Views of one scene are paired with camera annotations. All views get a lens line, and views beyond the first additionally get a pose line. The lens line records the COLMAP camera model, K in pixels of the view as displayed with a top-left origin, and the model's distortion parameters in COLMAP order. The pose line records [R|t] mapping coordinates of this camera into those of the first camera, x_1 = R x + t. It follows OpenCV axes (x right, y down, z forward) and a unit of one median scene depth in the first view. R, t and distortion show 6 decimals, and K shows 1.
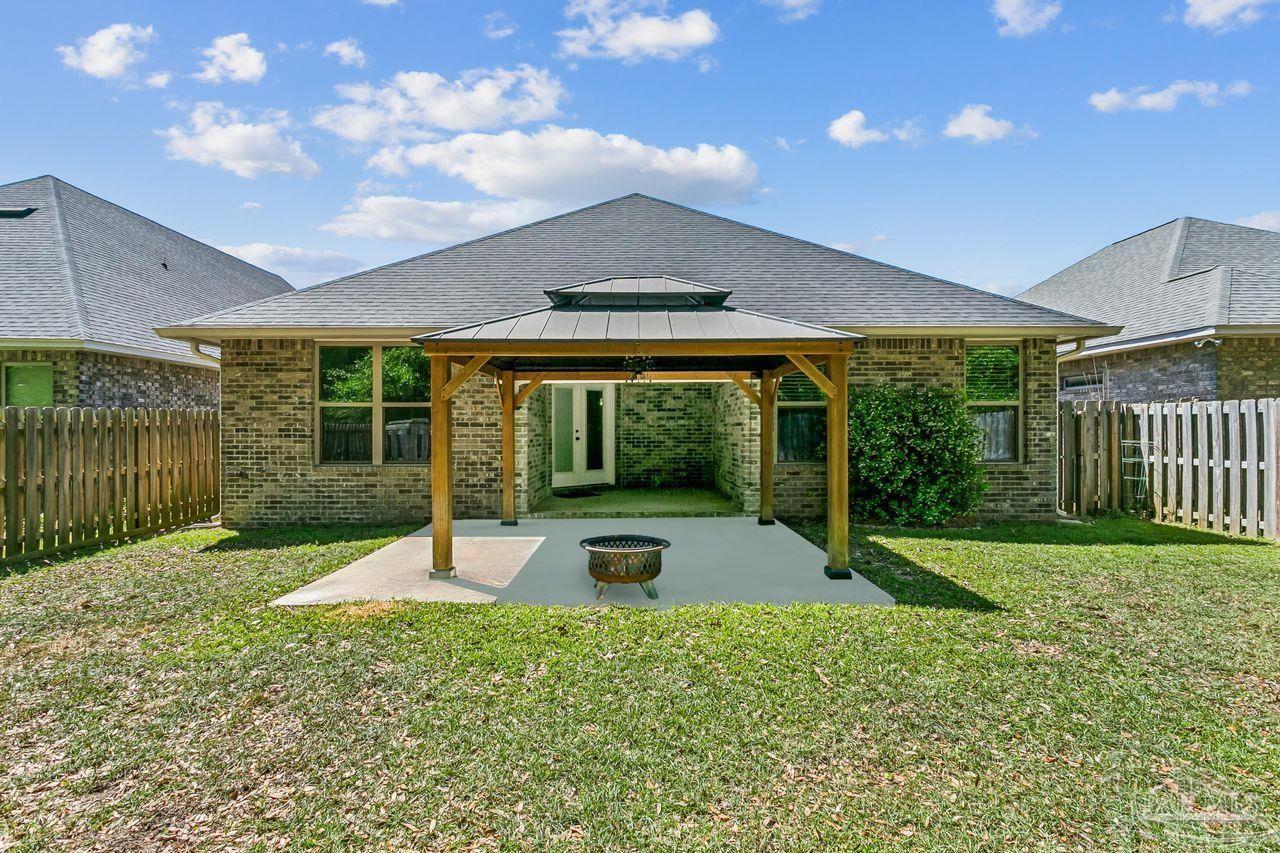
lens RADIAL K [[617.3, 0, 641.4], [0, 617.3, 424.0], [0, 0, 1]] dist [-0.004468, 0.000049]
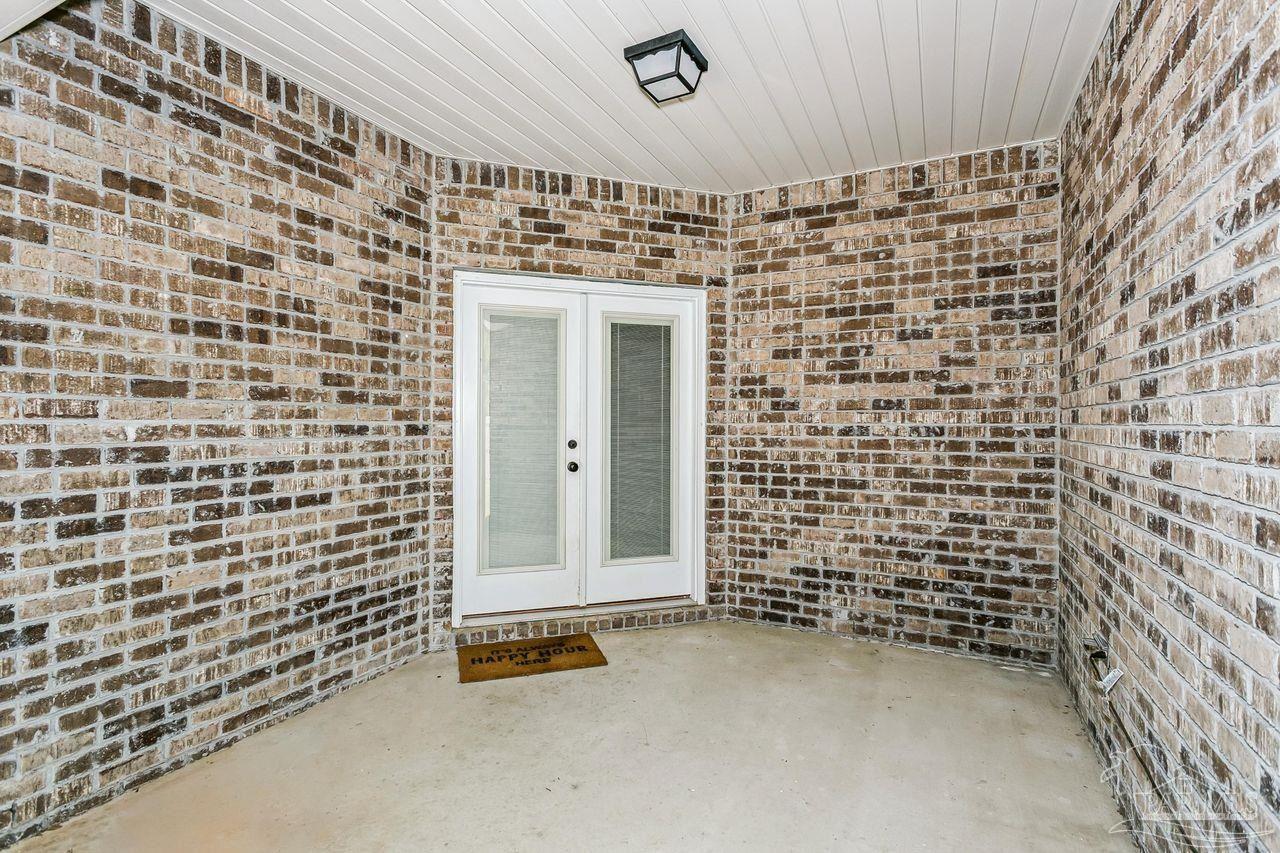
lens RADIAL K [[617.3, 0, 636.9], [0, 617.3, 421.1], [0, 0, 1]] dist [-0.004468, 0.000049]
pose [[0.888959, 0.009481, -0.457888, 0.106422], [-0.002640, 0.999875, 0.015577, -0.008731], [0.457979, -0.012638, 0.888873, 0.962826]]
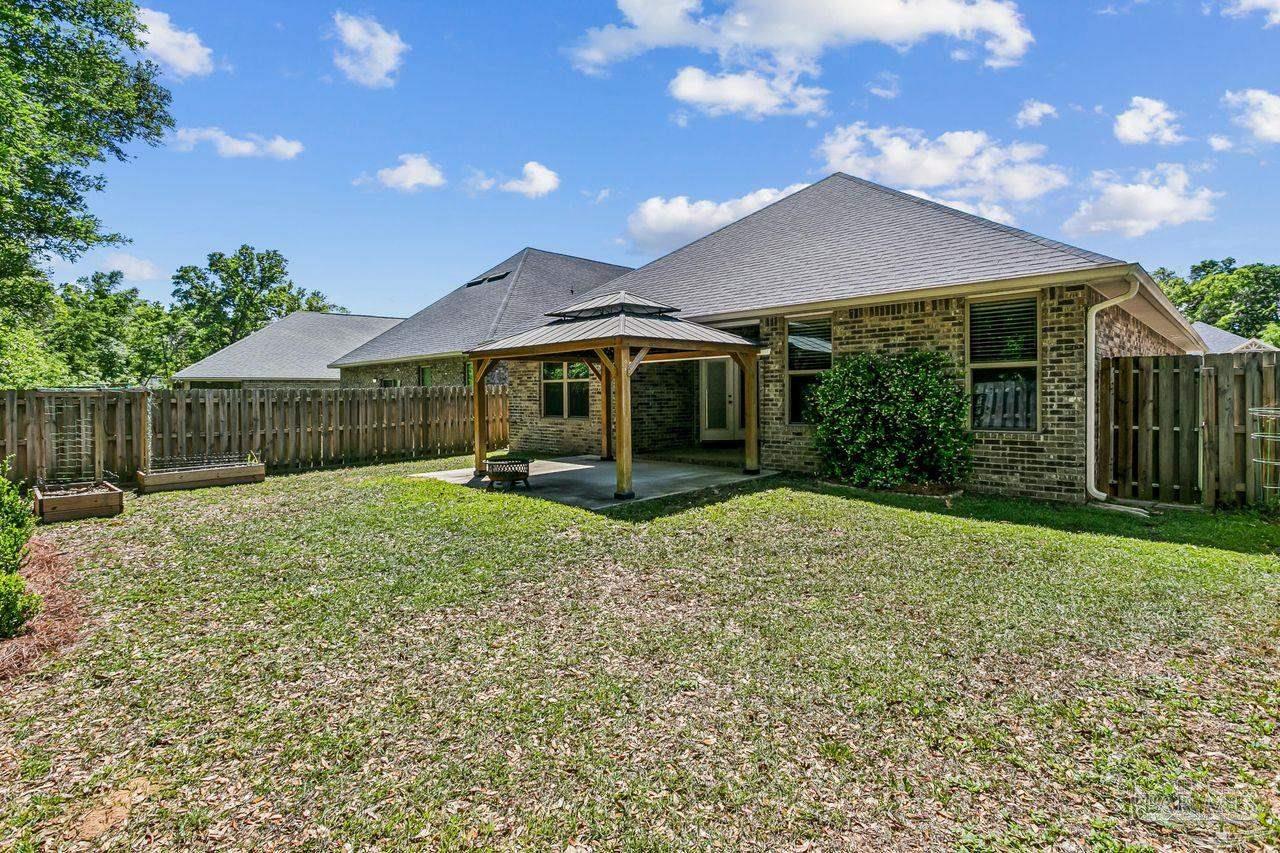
lens RADIAL K [[617.3, 0, 606.3], [0, 617.3, 390.2], [0, 0, 1]] dist [-0.004468, 0.000049]
pose [[0.689377, -0.010671, -0.724324, 0.825845], [0.011713, 0.999925, -0.003583, -0.000168], [0.724308, -0.006014, 0.689451, -0.036173]]
